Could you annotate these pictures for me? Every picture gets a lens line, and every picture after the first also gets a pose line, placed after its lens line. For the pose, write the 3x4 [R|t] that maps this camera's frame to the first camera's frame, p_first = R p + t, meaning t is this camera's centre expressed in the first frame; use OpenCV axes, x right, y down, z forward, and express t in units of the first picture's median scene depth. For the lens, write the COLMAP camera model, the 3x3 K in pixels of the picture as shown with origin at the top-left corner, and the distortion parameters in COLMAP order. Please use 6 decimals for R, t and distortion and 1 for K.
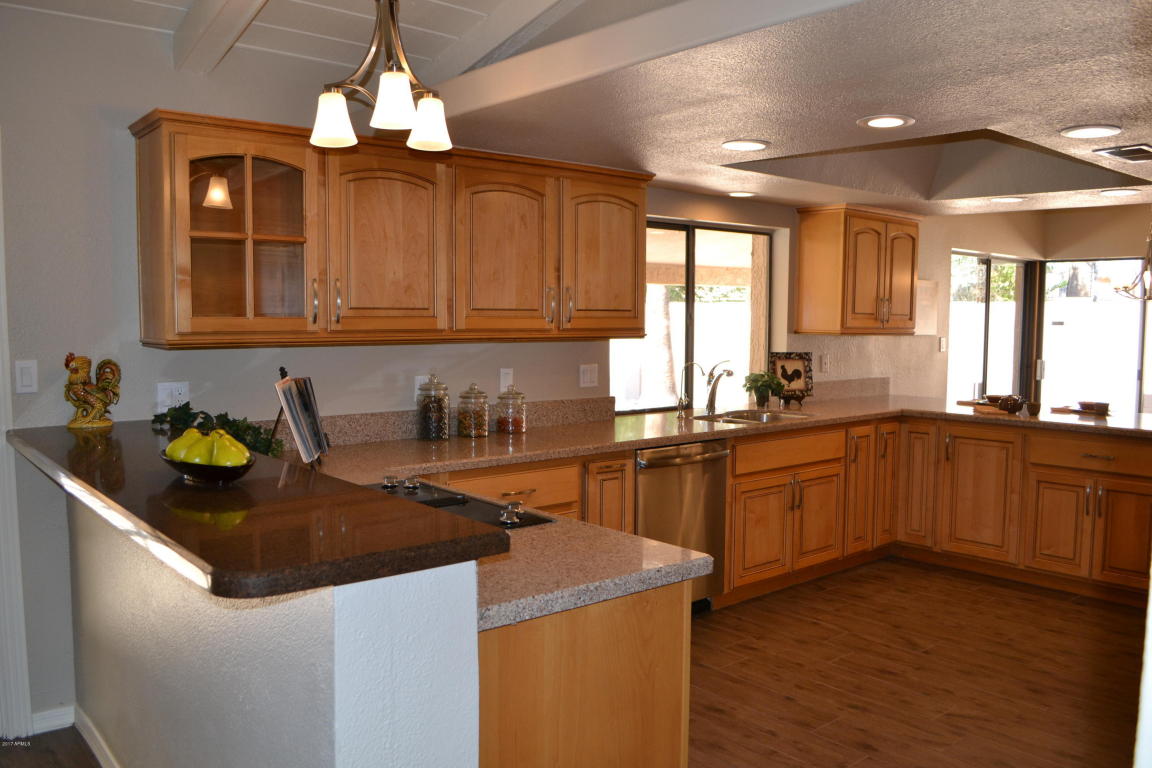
lens RADIAL K [[923.3, 0, 574.7], [0, 923.3, 386.4], [0, 0, 1]] dist [-0.077261, 0.013112]
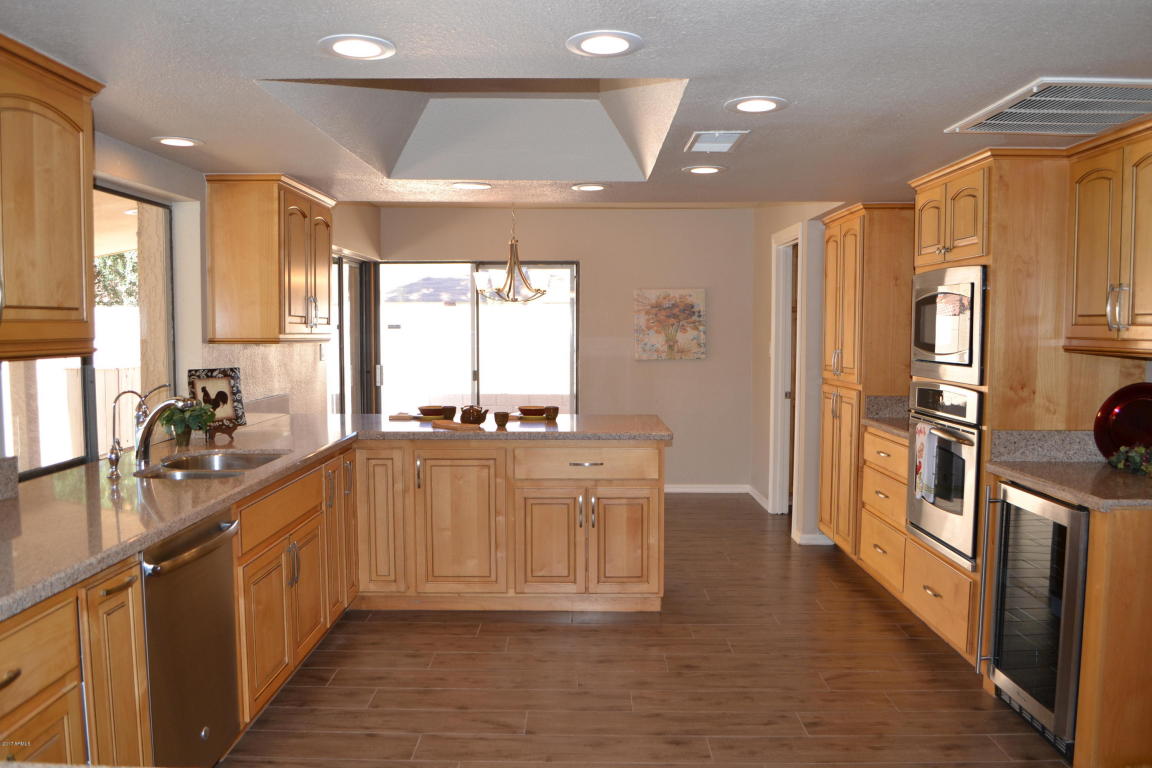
lens RADIAL K [[923.3, 0, 570.5], [0, 923.3, 389.7], [0, 0, 1]] dist [-0.077261, 0.013112]
pose [[0.657353, -0.056649, 0.751451, -0.146052], [0.060281, 0.997928, 0.022497, -0.022046], [-0.751168, 0.030510, 0.659406, 0.342236]]
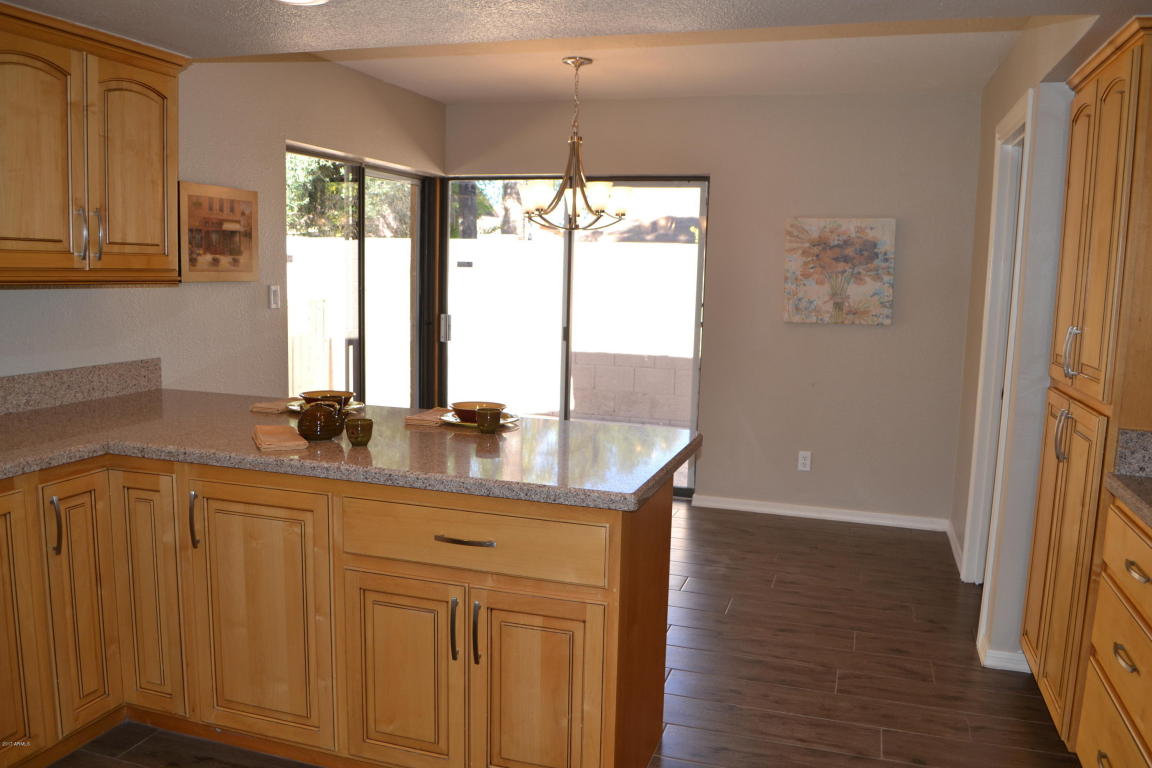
lens RADIAL K [[923.3, 0, 573.5], [0, 923.3, 390.0], [0, 0, 1]] dist [-0.077261, 0.013112]
pose [[0.849017, -0.053892, 0.525610, 0.349072], [0.018935, 0.997249, 0.071664, -0.033514], [-0.528027, -0.050891, 0.847702, 0.520407]]
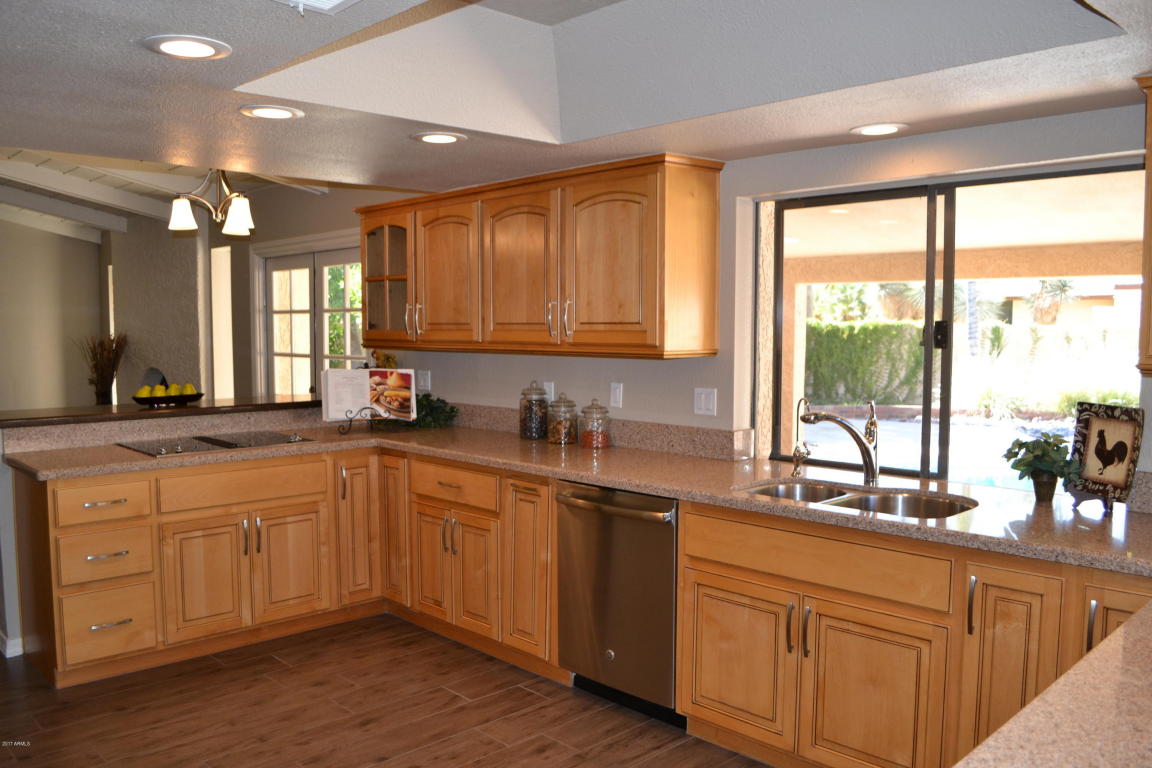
lens RADIAL K [[923.3, 0, 577.4], [0, 923.3, 390.5], [0, 0, 1]] dist [-0.077261, 0.013112]
pose [[0.072374, 0.067656, -0.995080, 0.783823], [-0.074271, 0.995292, 0.062269, -0.060888], [0.994608, 0.069399, 0.077059, 0.774442]]
